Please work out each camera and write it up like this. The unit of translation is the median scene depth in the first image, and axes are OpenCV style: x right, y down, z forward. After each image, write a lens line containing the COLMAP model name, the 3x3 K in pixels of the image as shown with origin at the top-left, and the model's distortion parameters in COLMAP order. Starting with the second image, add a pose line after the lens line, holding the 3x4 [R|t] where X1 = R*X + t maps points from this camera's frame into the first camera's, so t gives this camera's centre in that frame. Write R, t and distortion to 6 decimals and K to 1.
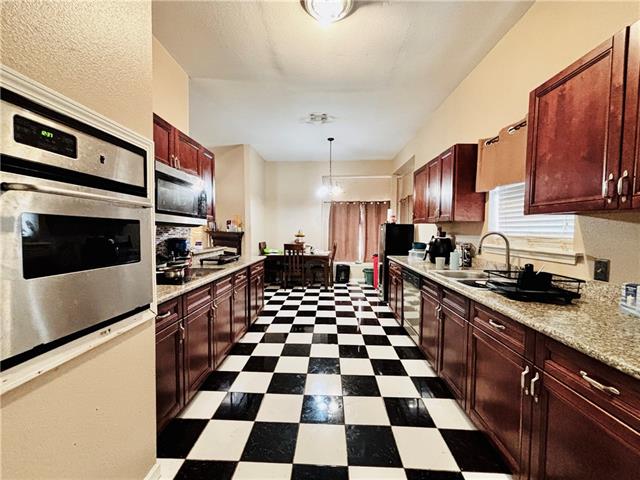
lens RADIAL K [[258.8, 0, 320.6], [0, 258.8, 239.3], [0, 0, 1]] dist [0.003947, 0.000491]
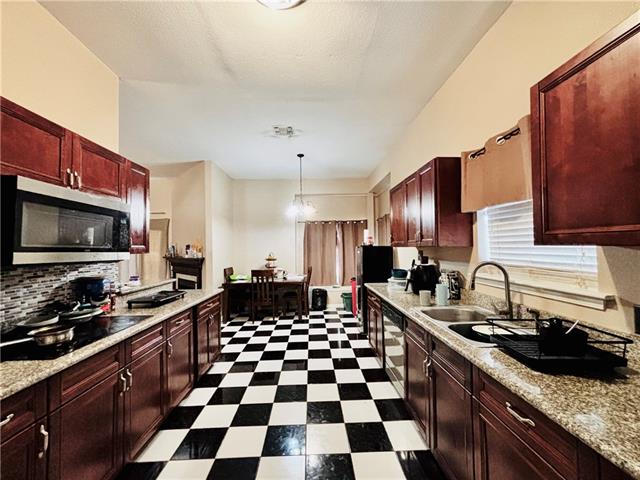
lens RADIAL K [[258.8, 0, 321.6], [0, 258.8, 239.7], [0, 0, 1]] dist [0.003947, 0.000491]
pose [[0.996806, -0.021046, 0.077042, 0.060564], [0.026045, 0.997580, -0.064469, -0.041710], [-0.075499, 0.066270, 0.994941, 0.160346]]
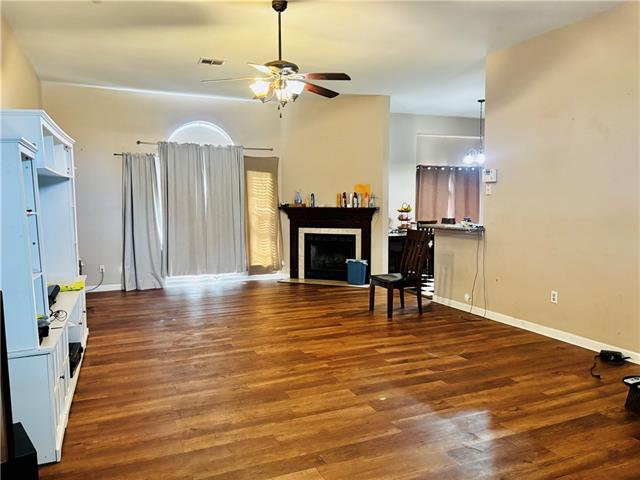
lens RADIAL K [[487.7, 0, 321.4], [0, 487.7, 241.2], [0, 0, 1]] dist [0.008721, 0.009440]
pose [[0.906903, -0.050507, 0.418301, -1.906816], [0.027836, 0.997803, 0.060127, -0.036694], [-0.420418, -0.042886, 0.906316, -0.479721]]
